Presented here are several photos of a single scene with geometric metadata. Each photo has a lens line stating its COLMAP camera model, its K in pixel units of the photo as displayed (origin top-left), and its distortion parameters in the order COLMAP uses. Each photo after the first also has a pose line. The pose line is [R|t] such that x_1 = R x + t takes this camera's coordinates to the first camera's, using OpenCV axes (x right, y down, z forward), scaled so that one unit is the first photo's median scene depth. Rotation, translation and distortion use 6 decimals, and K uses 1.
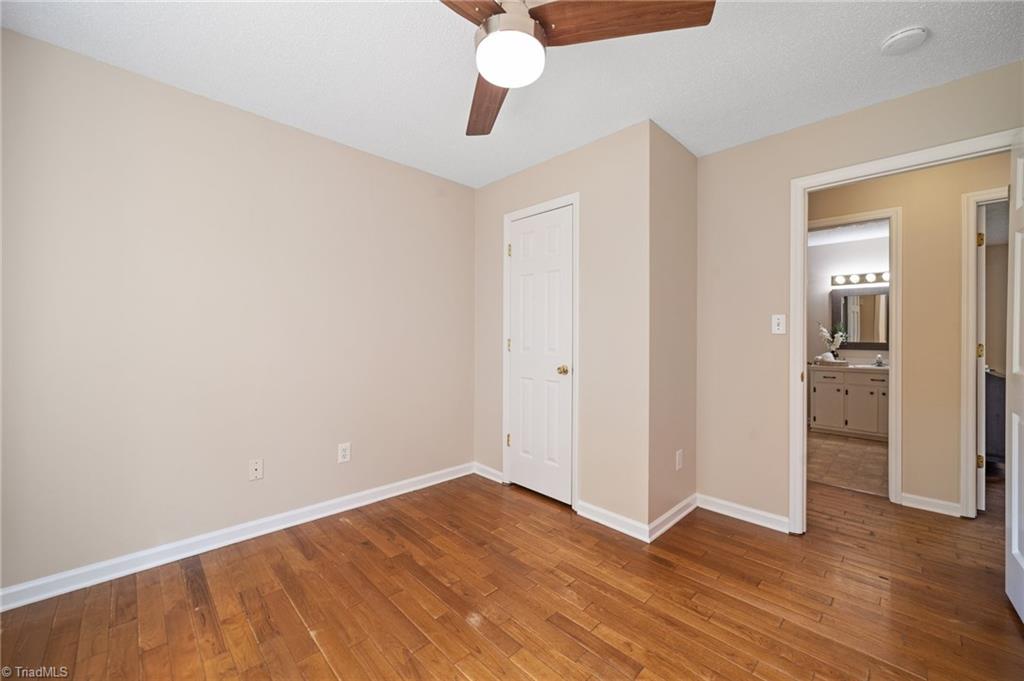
lens RADIAL K [[397.3, 0, 522.0], [0, 397.3, 336.8], [0, 0, 1]] dist [-0.011328, 0.001741]
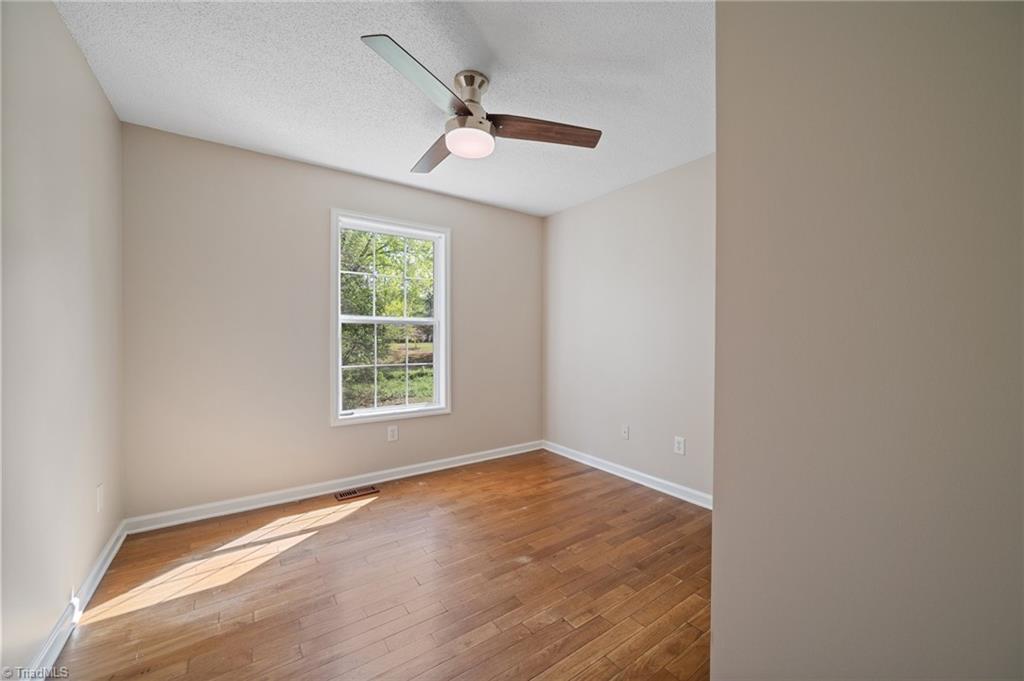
lens RADIAL K [[397.3, 0, 520.6], [0, 397.3, 342.1], [0, 0, 1]] dist [-0.011328, 0.001741]
pose [[-0.164833, 0.001783, -0.986320, 0.838770], [-0.003700, 0.999990, 0.002427, 0.005100], [0.986315, 0.004050, -0.164825, 0.876361]]
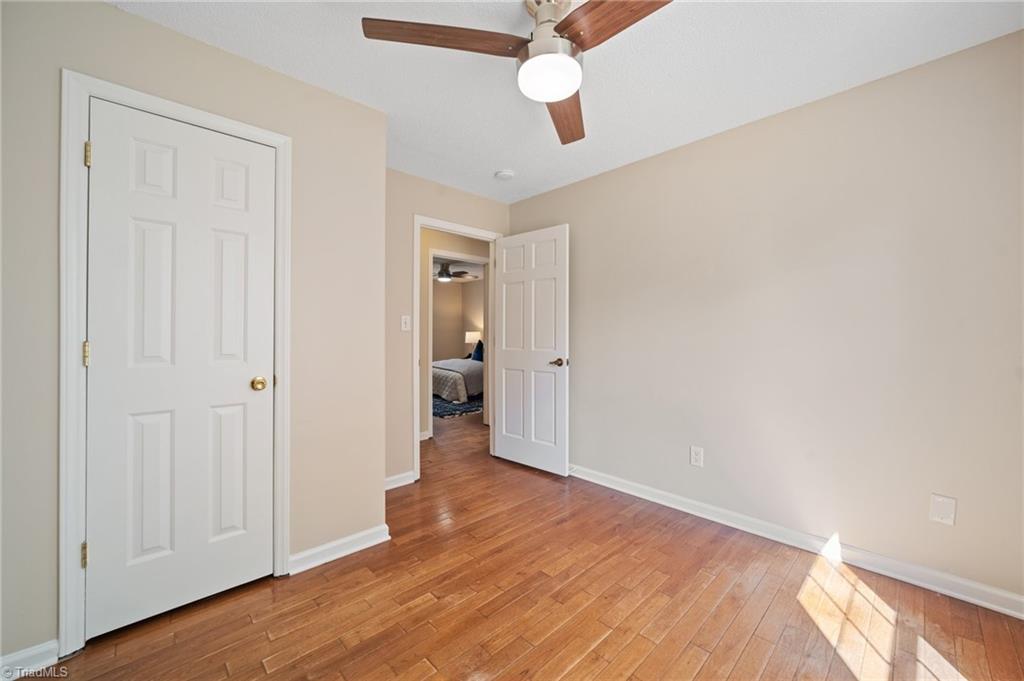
lens RADIAL K [[397.3, 0, 526.6], [0, 397.3, 331.2], [0, 0, 1]] dist [-0.011328, 0.001741]
pose [[0.011886, -0.004357, 0.999920, -0.687680], [0.000695, 0.999990, 0.004349, -0.011688], [-0.999929, 0.000643, 0.011889, 0.649671]]
